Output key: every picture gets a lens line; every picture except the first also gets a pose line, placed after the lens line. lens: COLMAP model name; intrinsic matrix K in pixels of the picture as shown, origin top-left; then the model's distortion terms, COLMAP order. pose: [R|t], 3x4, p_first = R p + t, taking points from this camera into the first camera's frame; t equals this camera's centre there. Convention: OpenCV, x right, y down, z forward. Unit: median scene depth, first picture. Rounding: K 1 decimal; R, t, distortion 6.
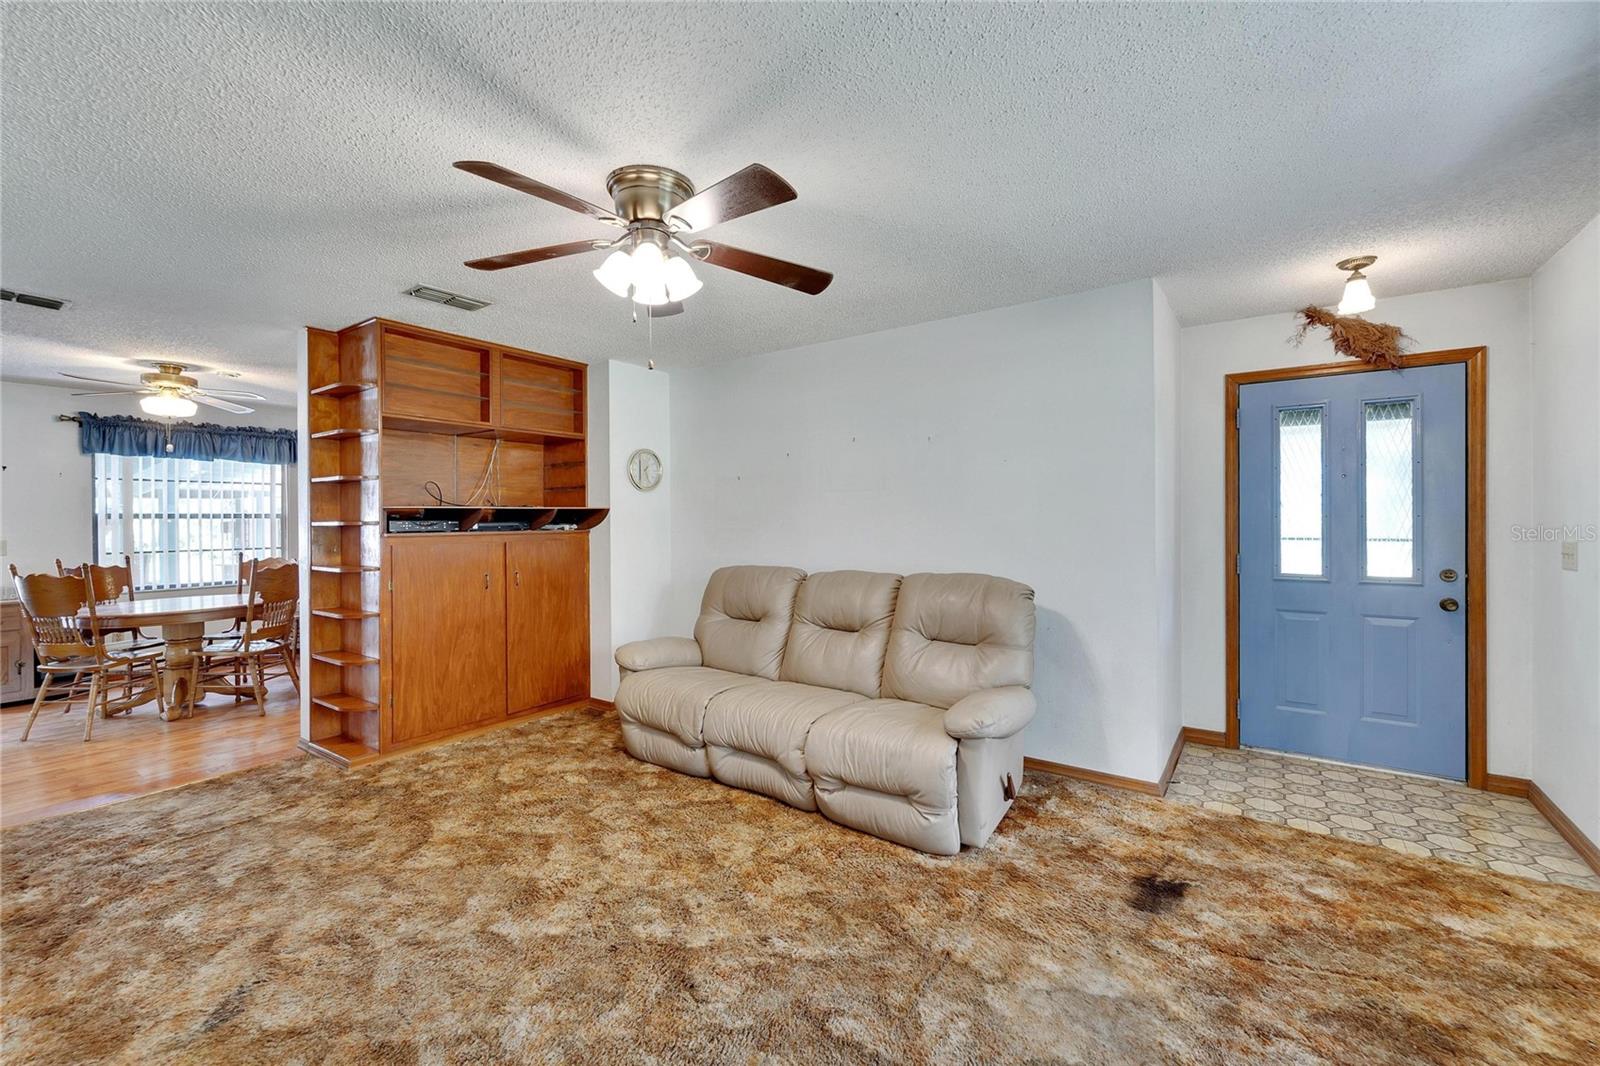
lens RADIAL K [[658.4, 0, 793.9], [0, 658.4, 527.4], [0, 0, 1]] dist [-0.003954, -0.000707]
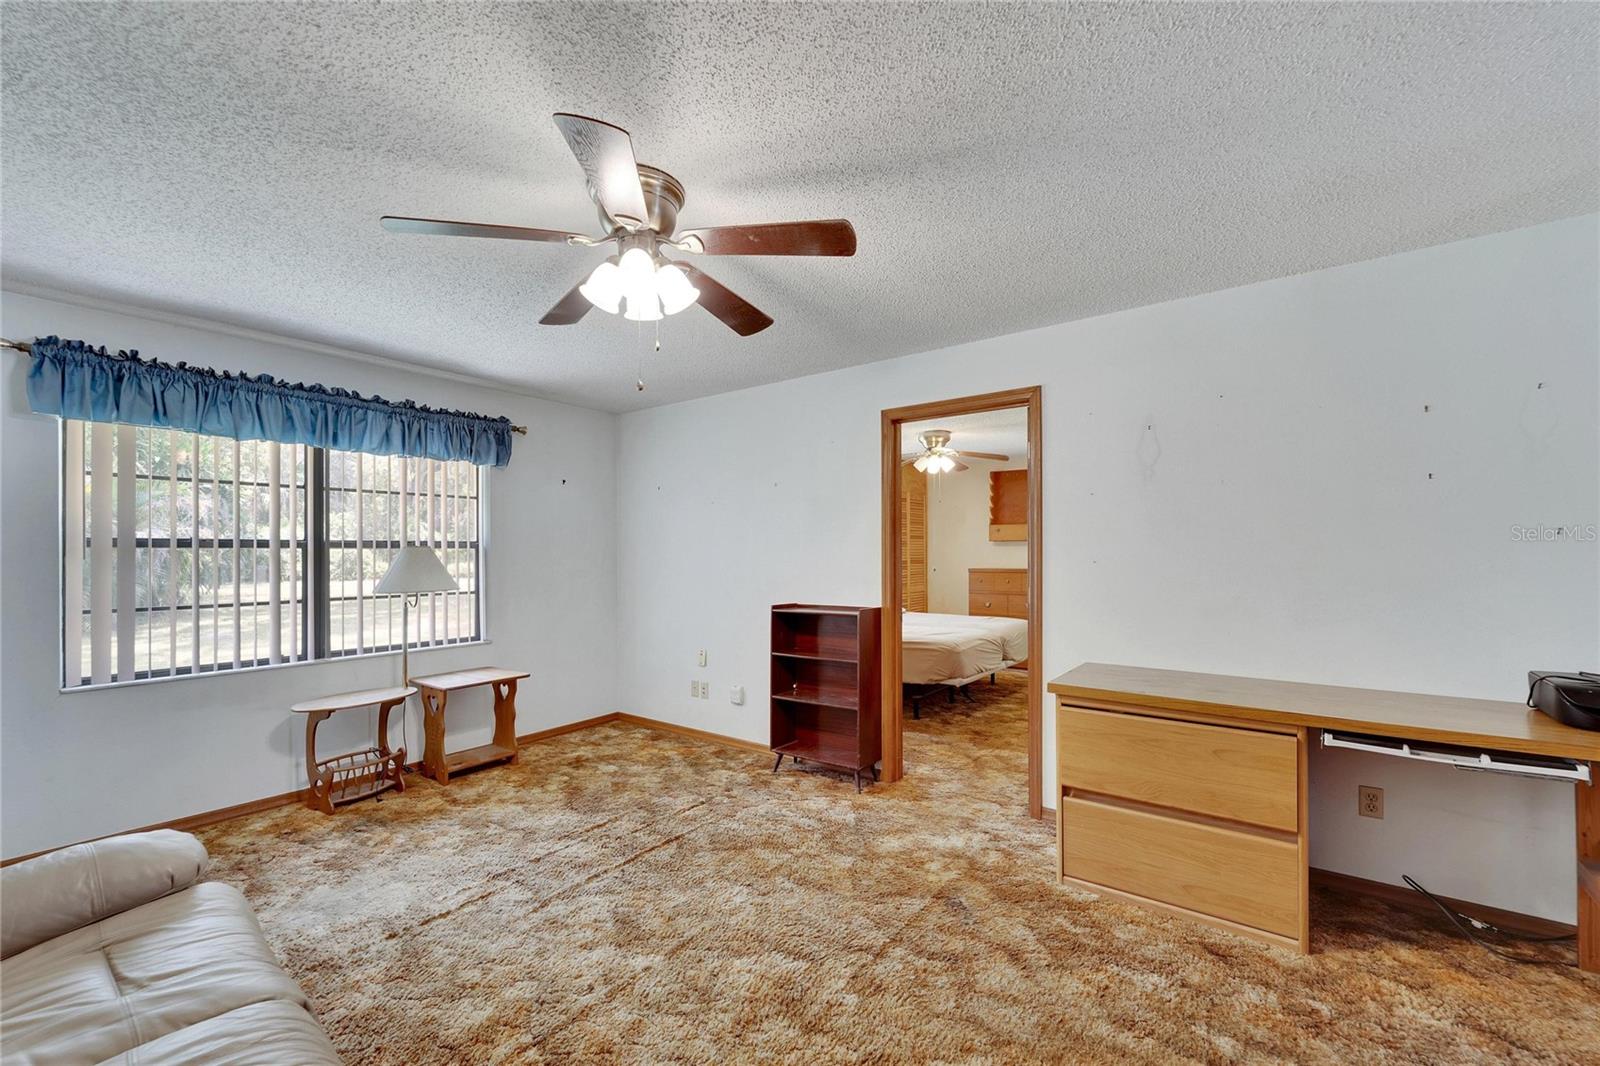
lens RADIAL K [[644.3, 0, 808.5], [0, 644.3, 551.5], [0, 0, 1]] dist [0.009800, -0.006359]
pose [[-0.999920, 0.011244, 0.005823, -0.355301], [0.011306, 0.999879, 0.010655, -0.018593], [-0.005702, 0.010720, -0.999926, 1.473449]]
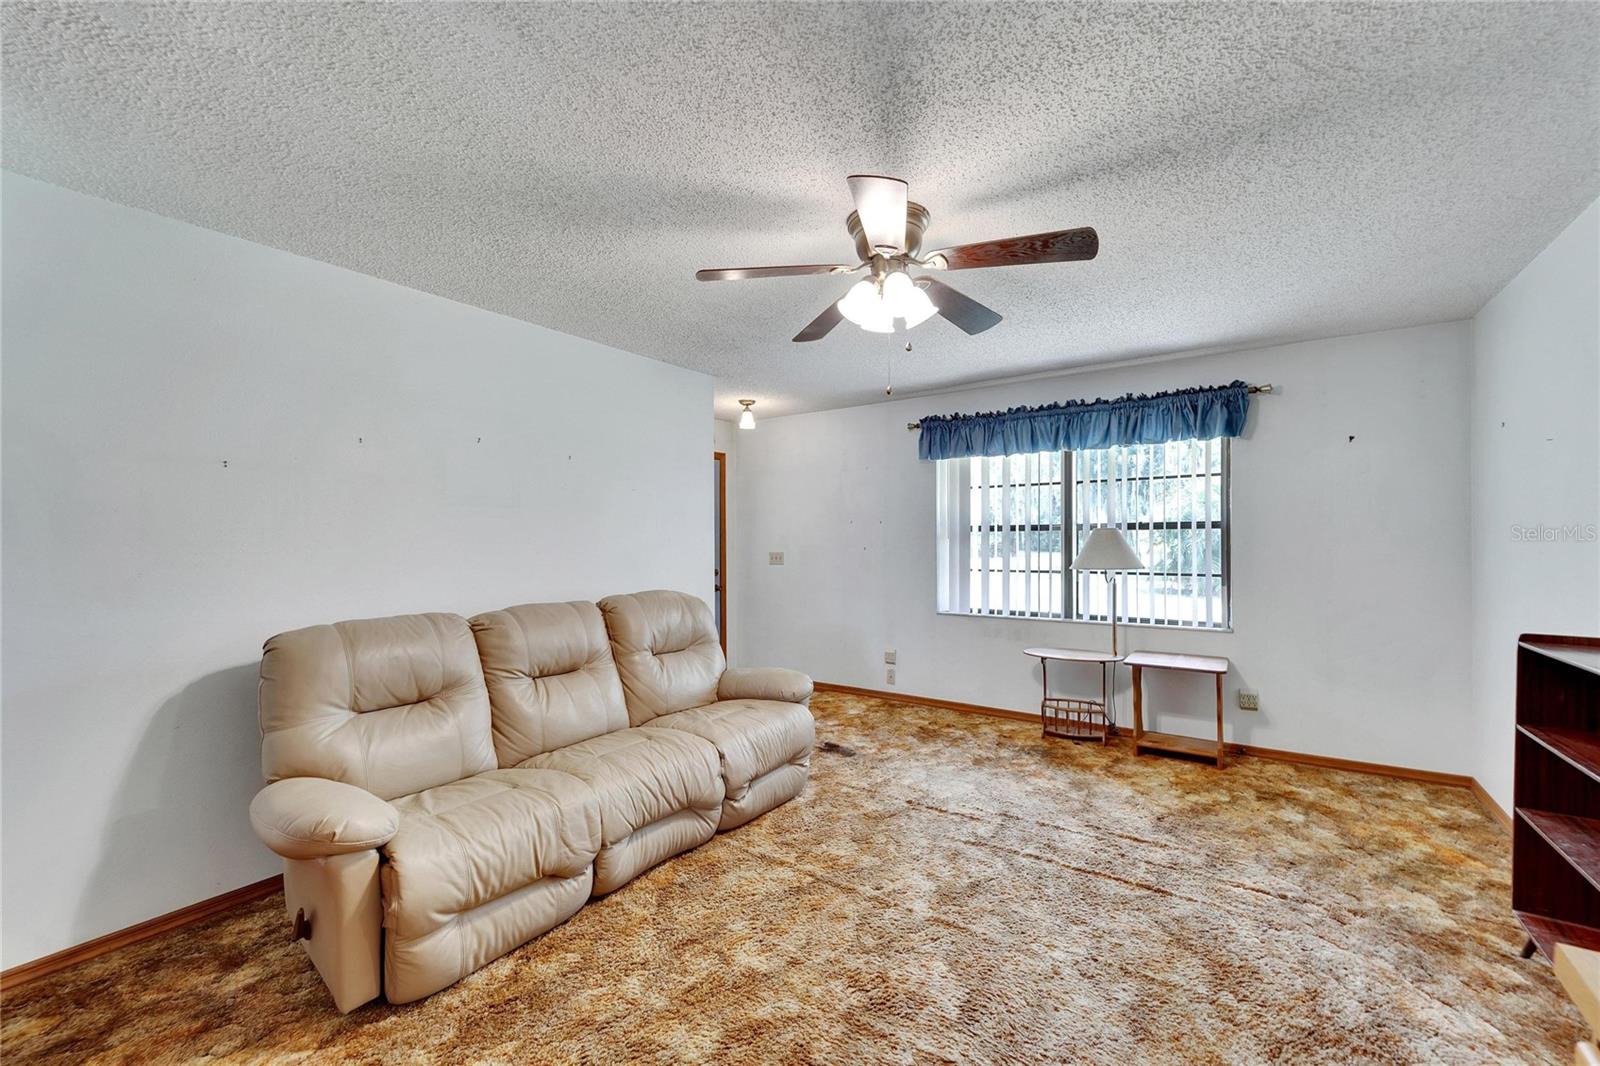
lens RADIAL K [[648.7, 0, 802.1], [0, 648.7, 537.3], [0, 0, 1]] dist [0.000222, -0.000340]
pose [[-0.021150, 0.008600, 0.999739, -0.972694], [0.019309, 0.999780, -0.008192, -0.005865], [-0.999590, 0.019131, -0.021312, 0.899275]]
